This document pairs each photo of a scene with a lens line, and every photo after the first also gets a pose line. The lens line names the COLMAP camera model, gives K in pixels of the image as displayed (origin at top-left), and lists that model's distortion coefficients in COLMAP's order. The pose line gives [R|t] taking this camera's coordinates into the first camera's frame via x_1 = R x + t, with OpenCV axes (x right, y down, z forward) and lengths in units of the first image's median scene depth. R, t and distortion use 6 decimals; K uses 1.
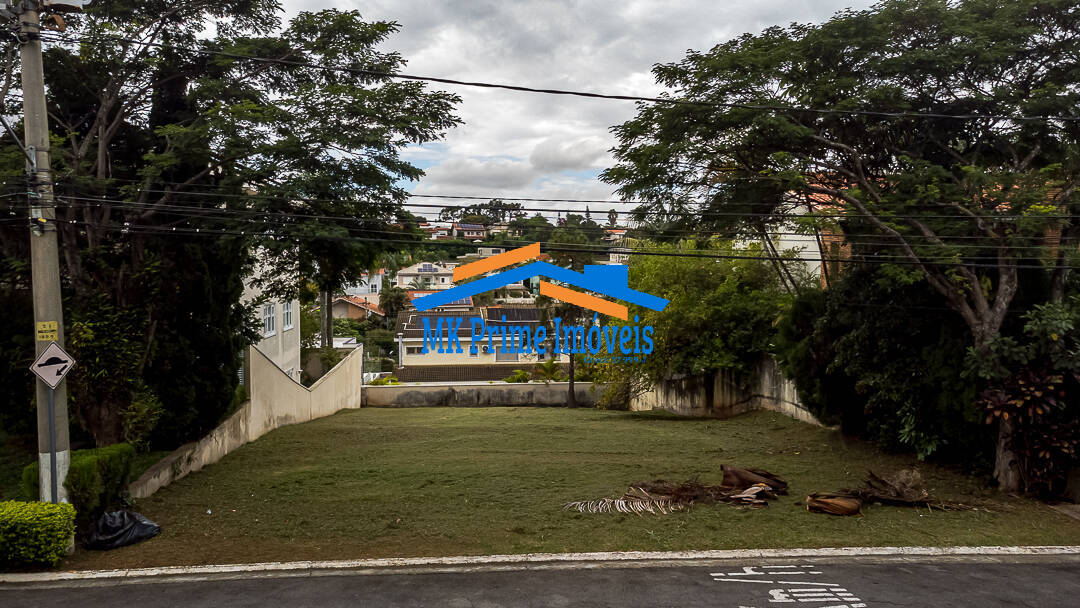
lens RADIAL K [[806.7, 0, 539.3], [0, 806.7, 300.2], [0, 0, 1]] dist [0.027930, 0.043550]
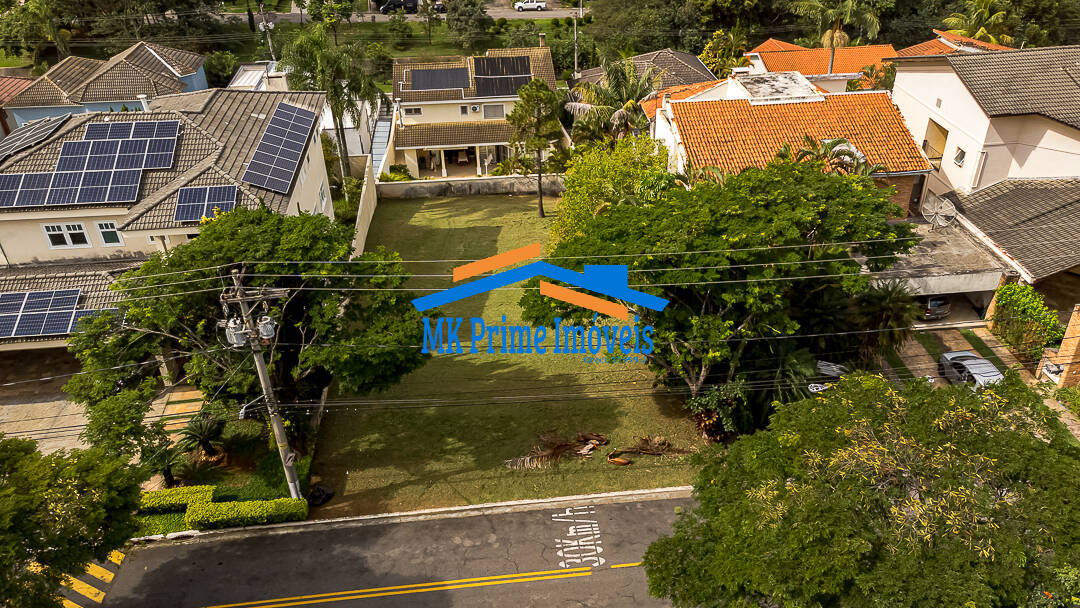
lens RADIAL K [[845.5, 0, 577.7], [0, 845.5, 328.3], [0, 0, 1]] dist [0.048436, 0.003673]
pose [[0.999460, -0.024741, 0.021625, 0.242884], [0.010008, 0.856030, 0.516829, -1.574138], [-0.031298, -0.516334, 0.855815, -1.029574]]
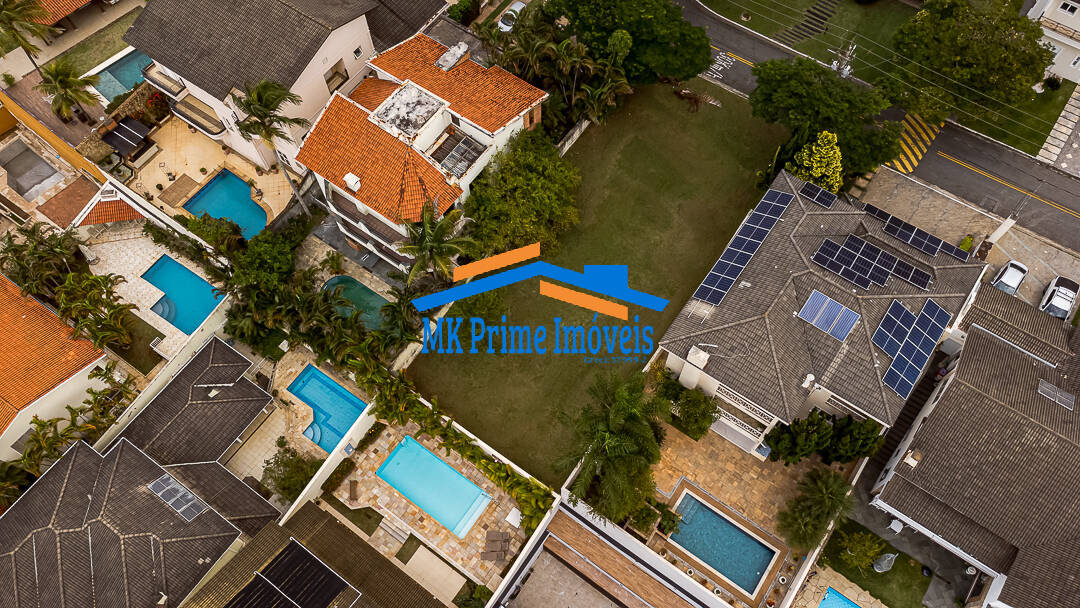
lens RADIAL K [[806.7, 0, 539.3], [0, 806.7, 300.2], [0, 0, 1]] dist [0.027930, 0.043550]
pose [[-0.751227, -0.585865, 0.304006, -1.623837], [0.041241, 0.418021, 0.907501, -4.633661], [-0.658754, 0.694277, -0.289867, 4.858235]]
